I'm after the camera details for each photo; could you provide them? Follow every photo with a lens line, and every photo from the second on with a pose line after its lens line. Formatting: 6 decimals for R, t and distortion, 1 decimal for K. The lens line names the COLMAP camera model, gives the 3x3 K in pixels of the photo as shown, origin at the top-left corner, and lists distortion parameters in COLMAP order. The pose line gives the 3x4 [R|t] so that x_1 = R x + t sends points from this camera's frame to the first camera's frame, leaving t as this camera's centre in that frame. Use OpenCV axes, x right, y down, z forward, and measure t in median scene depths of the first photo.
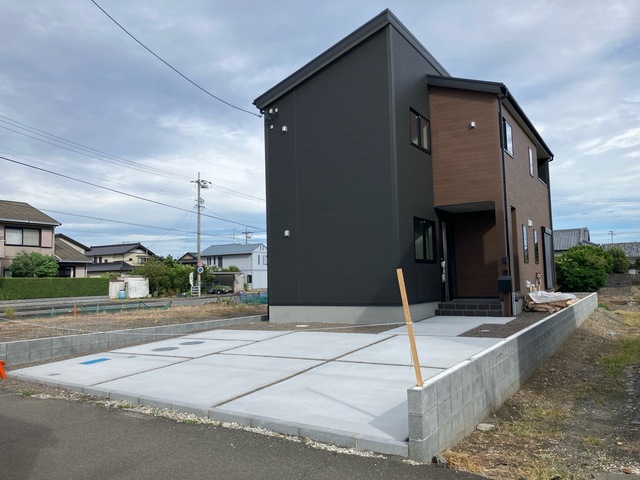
lens RADIAL K [[521.1, 0, 320.0], [0, 521.1, 240.0], [0, 0, 1]] dist [0.005517, -0.000016]
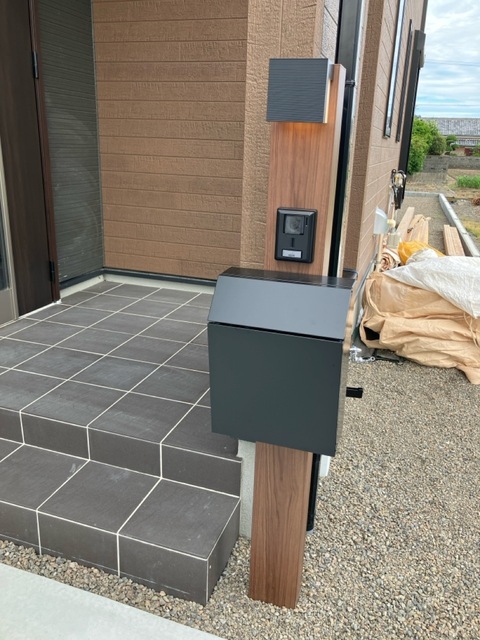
lens RADIAL K [[521.1, 0, 250.8], [0, 521.1, 317.9], [0, 0, 1]] dist [0.005517, -0.000016]
pose [[0.968366, -0.012391, 0.249225, 0.242803], [-0.086715, 0.919809, 0.382664, 0.031482], [-0.233981, -0.392171, 0.889638, 0.684639]]
